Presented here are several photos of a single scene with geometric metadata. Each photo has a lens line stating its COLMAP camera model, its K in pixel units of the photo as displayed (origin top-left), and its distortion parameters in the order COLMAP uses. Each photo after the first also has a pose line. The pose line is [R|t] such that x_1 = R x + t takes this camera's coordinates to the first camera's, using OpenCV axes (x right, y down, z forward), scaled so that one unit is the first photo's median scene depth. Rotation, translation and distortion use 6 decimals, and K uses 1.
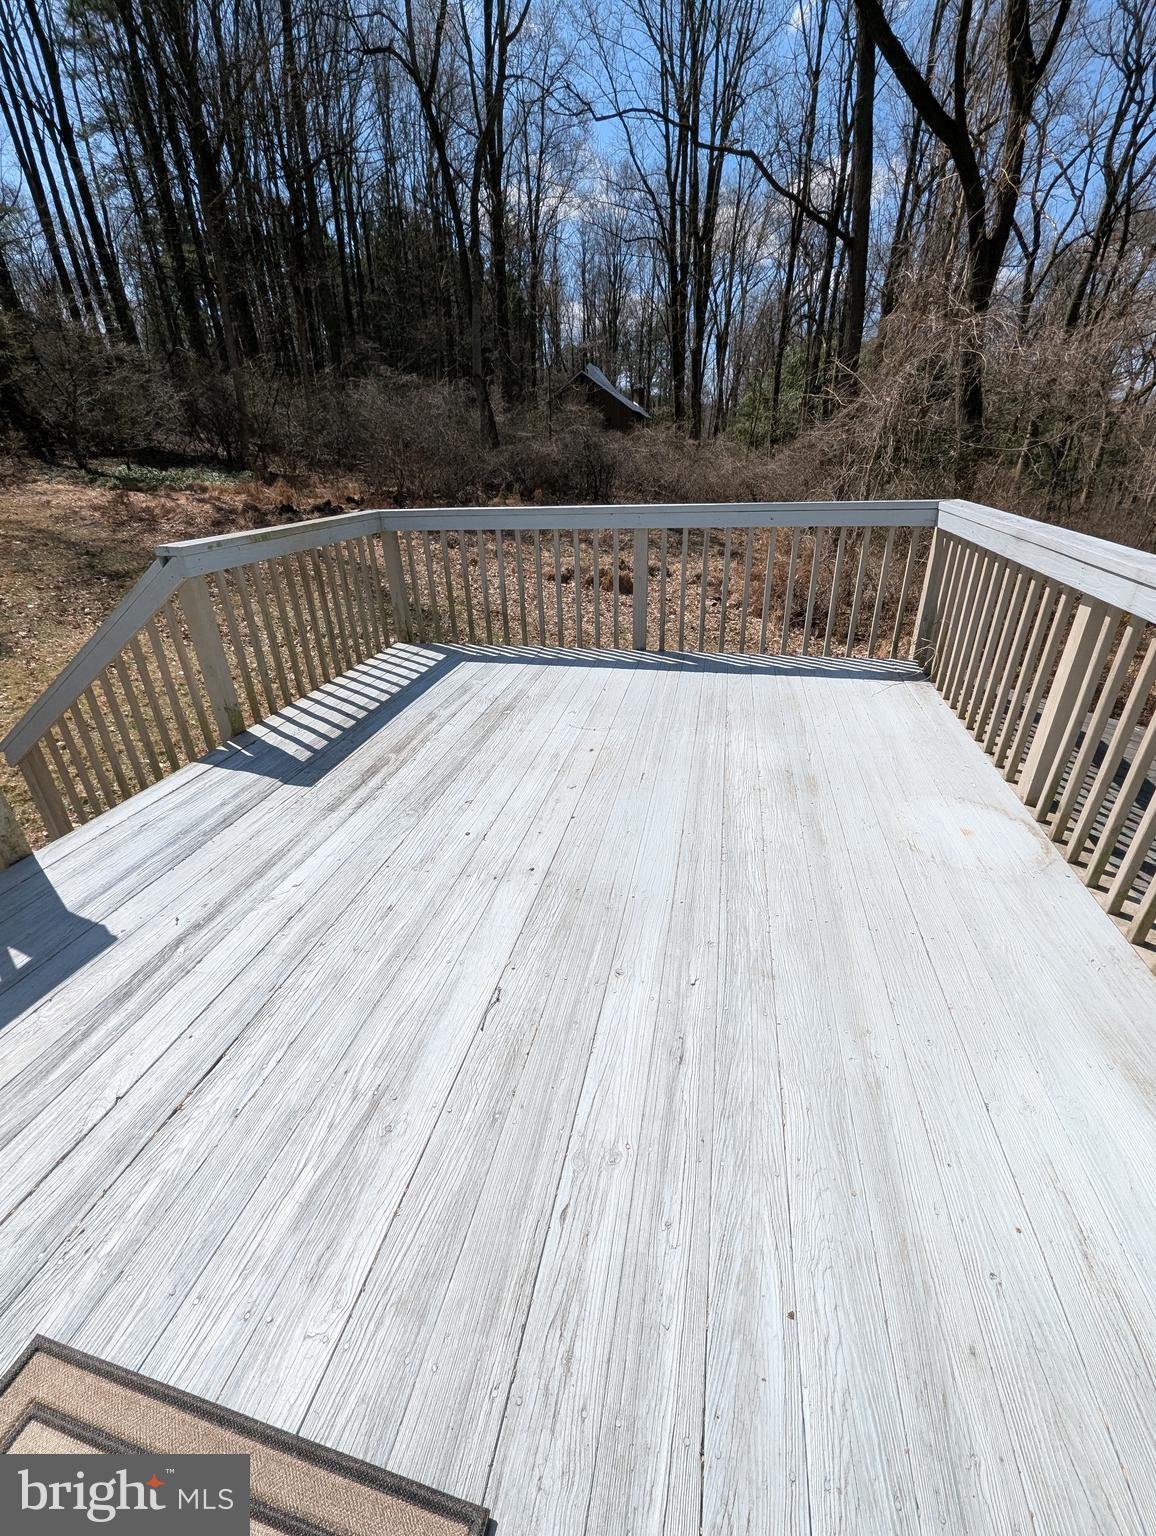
lens RADIAL K [[631.8, 0, 578.0], [0, 631.8, 768.0], [0, 0, 1]] dist [-0.000377, -0.000147]
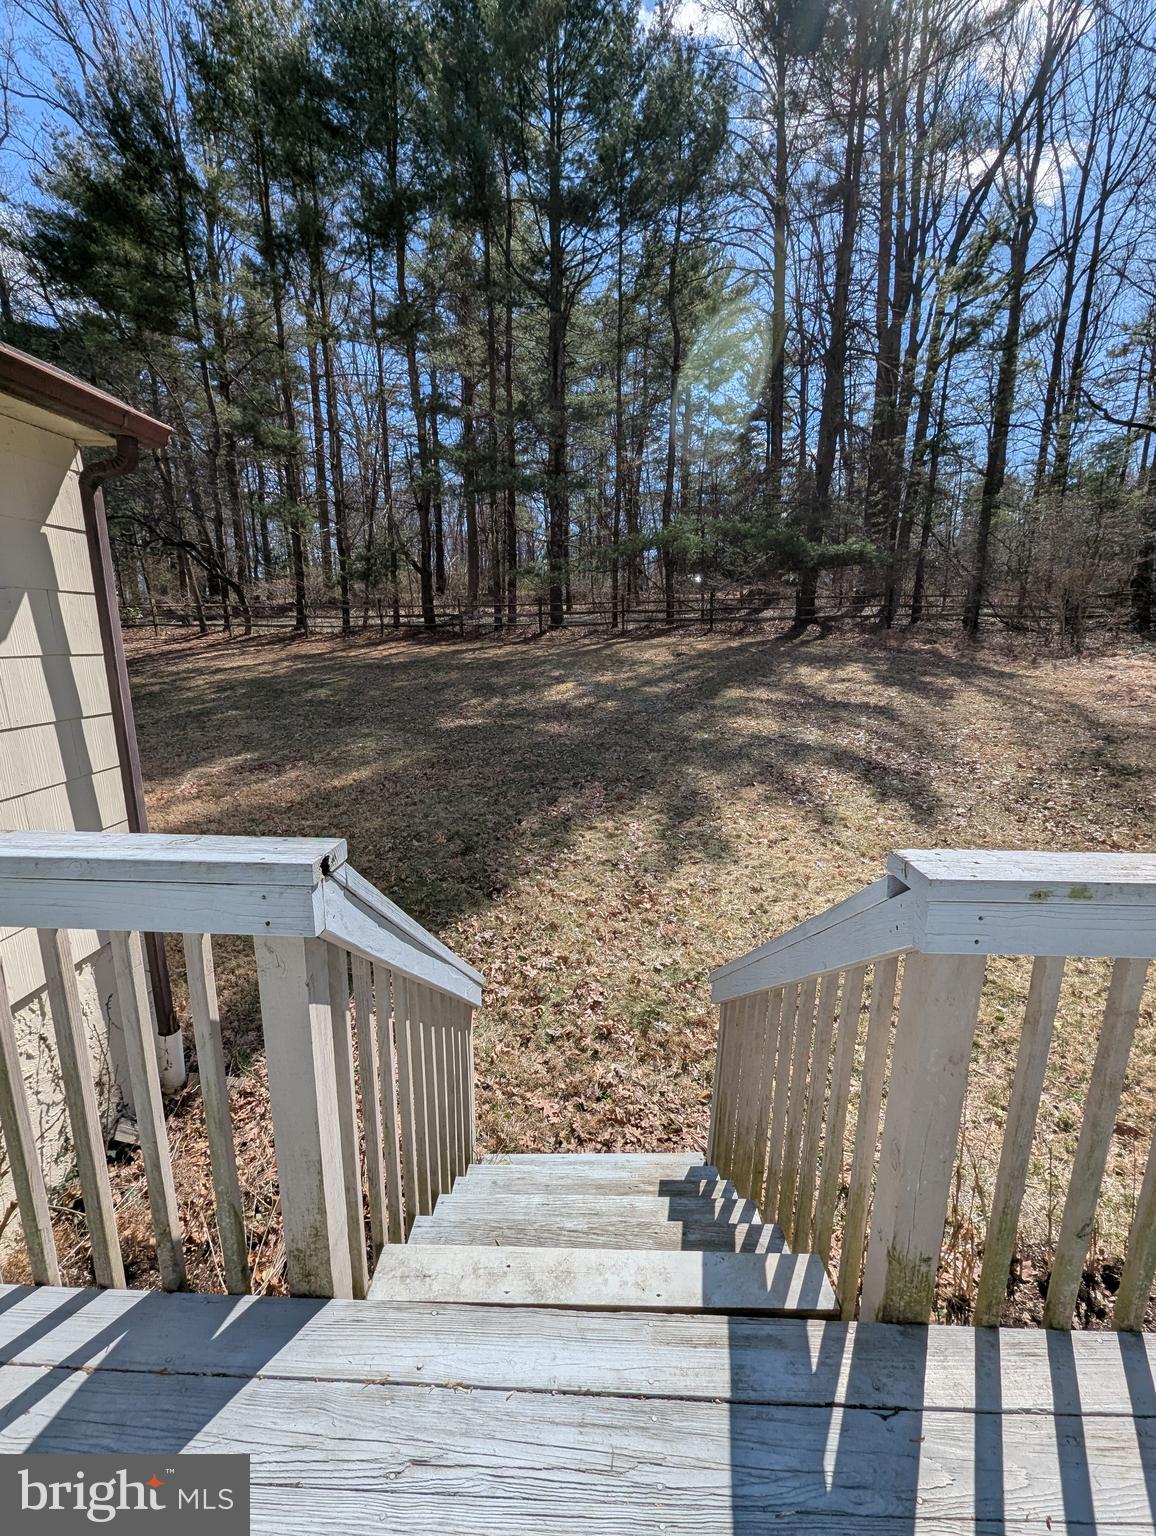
lens RADIAL K [[631.8, 0, 578.0], [0, 631.8, 768.0], [0, 0, 1]] dist [-0.000377, -0.000147]
pose [[0.177844, 0.227314, -0.957445, -0.275699], [-0.449777, 0.884156, 0.126369, -0.300787], [0.875256, 0.408163, 0.259482, 0.578201]]
